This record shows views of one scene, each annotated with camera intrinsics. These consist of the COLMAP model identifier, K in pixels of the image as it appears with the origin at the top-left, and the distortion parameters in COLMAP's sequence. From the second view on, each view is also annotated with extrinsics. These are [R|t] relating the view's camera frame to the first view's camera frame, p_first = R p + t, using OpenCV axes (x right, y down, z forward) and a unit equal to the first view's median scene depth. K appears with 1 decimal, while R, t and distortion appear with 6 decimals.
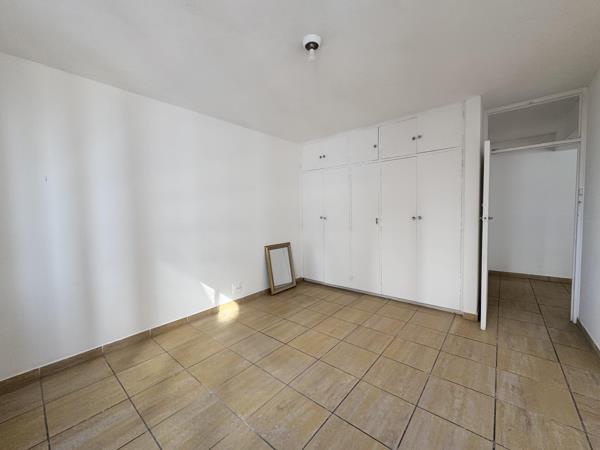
lens RADIAL K [[239.2, 0, 300.0], [0, 239.2, 225.0], [0, 0, 1]] dist [0.001686, 0.000103]
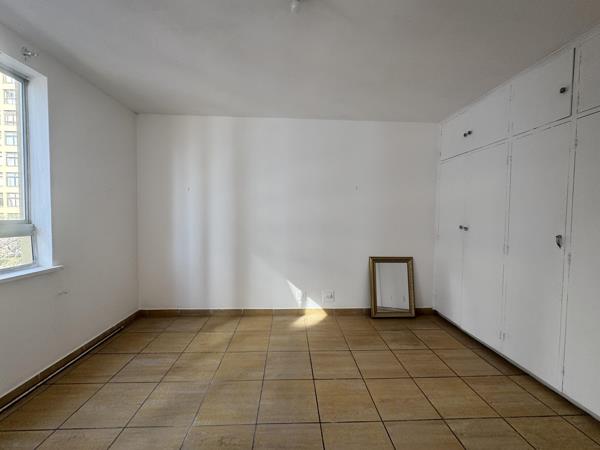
lens RADIAL K [[240.5, 0, 300.0], [0, 240.5, 225.0], [0, 0, 1]] dist [0.000053, 0.000144]
pose [[0.678213, 0.061211, -0.732311, 0.368168], [-0.066186, 0.997563, 0.022086, -0.030038], [0.731878, 0.033490, 0.680612, 0.307657]]
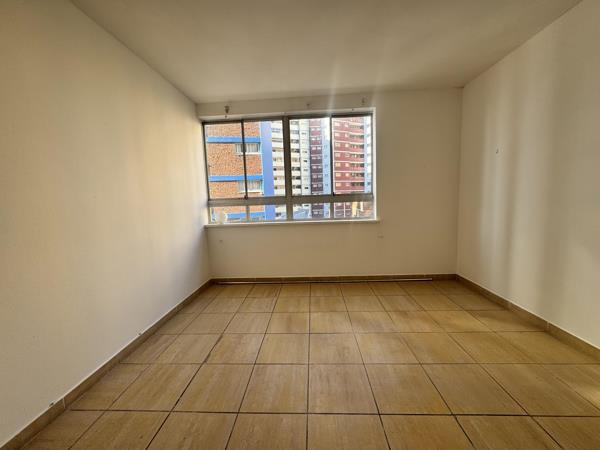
lens RADIAL K [[239.2, 0, 300.0], [0, 239.2, 225.0], [0, 0, 1]] dist [0.001686, 0.000103]
pose [[-0.794468, 0.119171, -0.595499, 0.389809], [0.022030, 0.985568, 0.167841, -0.028929], [0.606907, 0.120225, -0.785627, 0.907745]]
